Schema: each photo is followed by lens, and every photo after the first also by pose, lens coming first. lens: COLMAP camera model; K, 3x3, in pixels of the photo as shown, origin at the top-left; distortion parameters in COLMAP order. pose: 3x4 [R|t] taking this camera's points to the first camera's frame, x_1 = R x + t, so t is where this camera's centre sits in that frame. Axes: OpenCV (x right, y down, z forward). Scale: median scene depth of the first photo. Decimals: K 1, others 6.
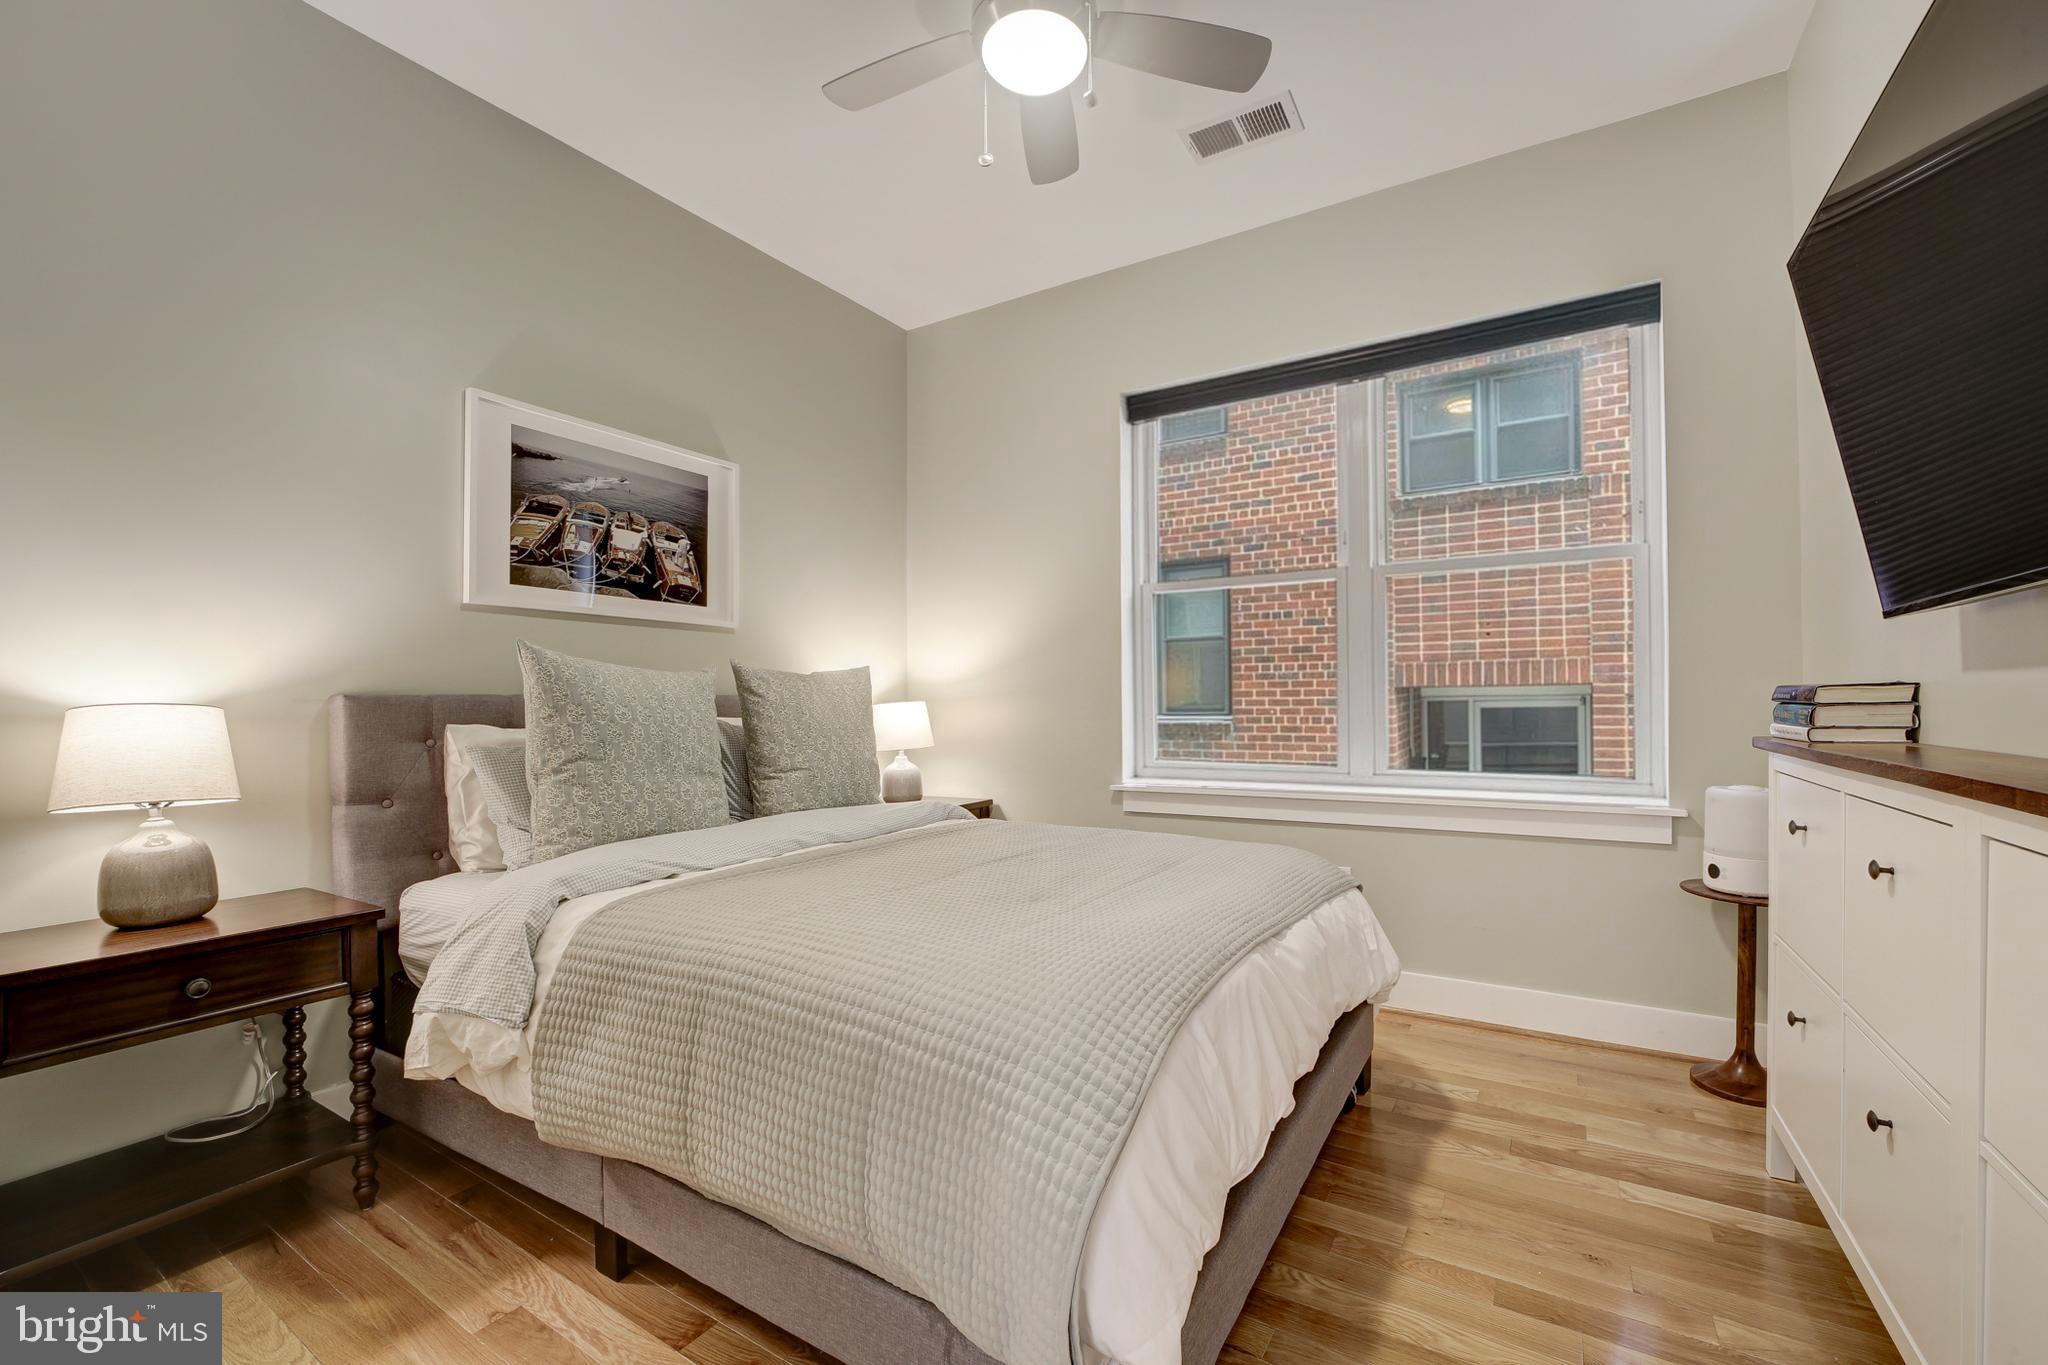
lens RADIAL K [[816.1, 0, 1017.4], [0, 816.1, 697.2], [0, 0, 1]] dist [-0.030056, 0.005681]
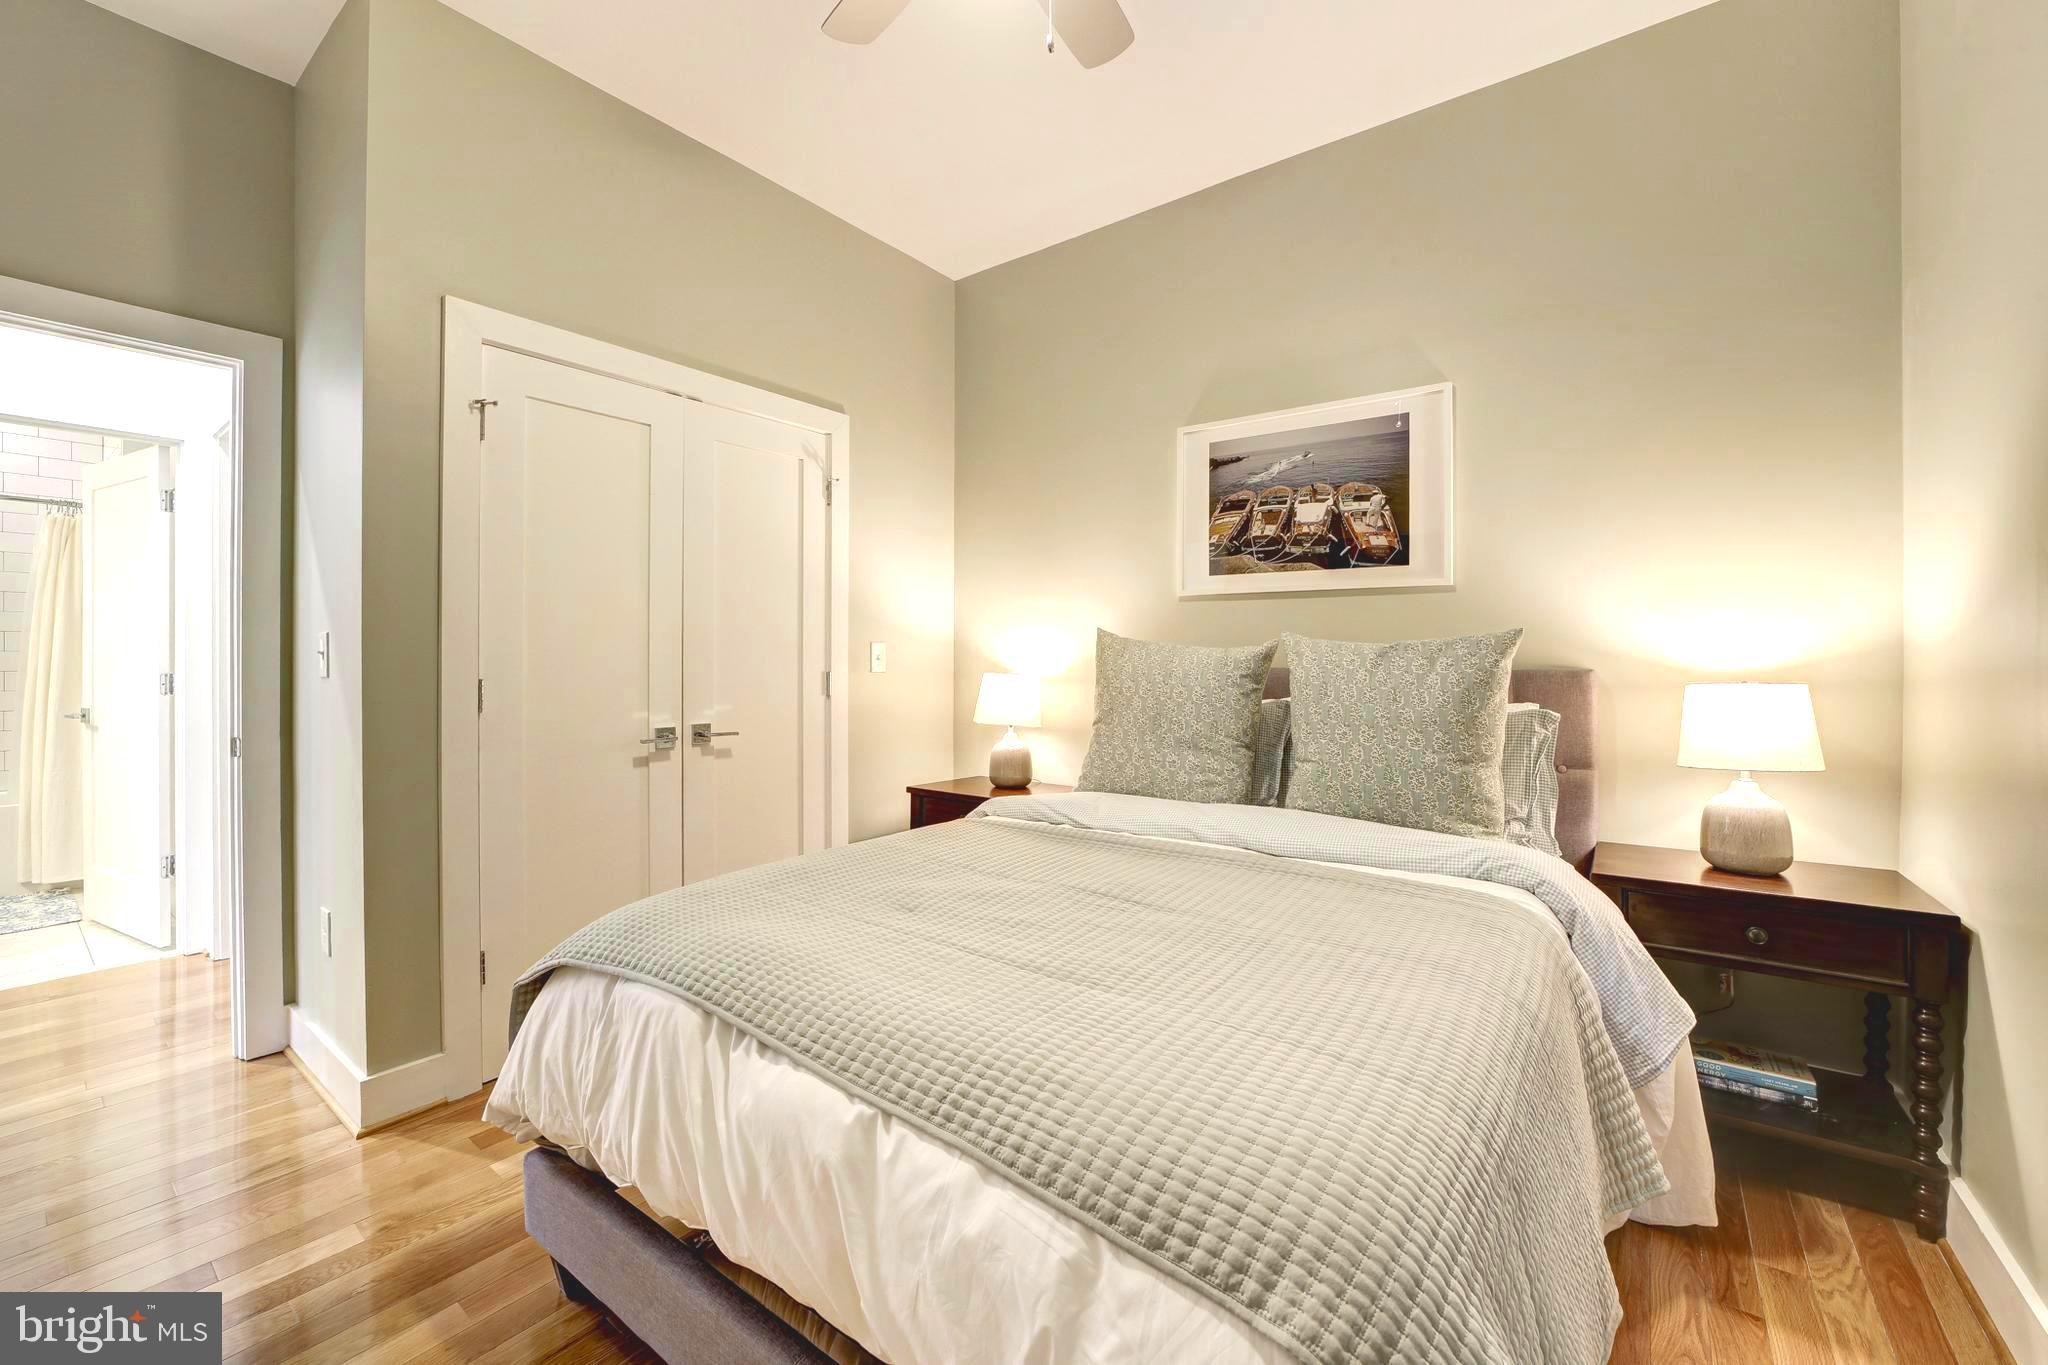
lens RADIAL K [[816.1, 0, 1000.1], [0, 816.1, 652.8], [0, 0, 1]] dist [-0.030056, 0.005681]
pose [[-0.060408, -0.007722, -0.998144, 0.550259], [0.002592, 0.999965, -0.007893, -0.015444], [0.998170, -0.003064, -0.060386, 0.694735]]
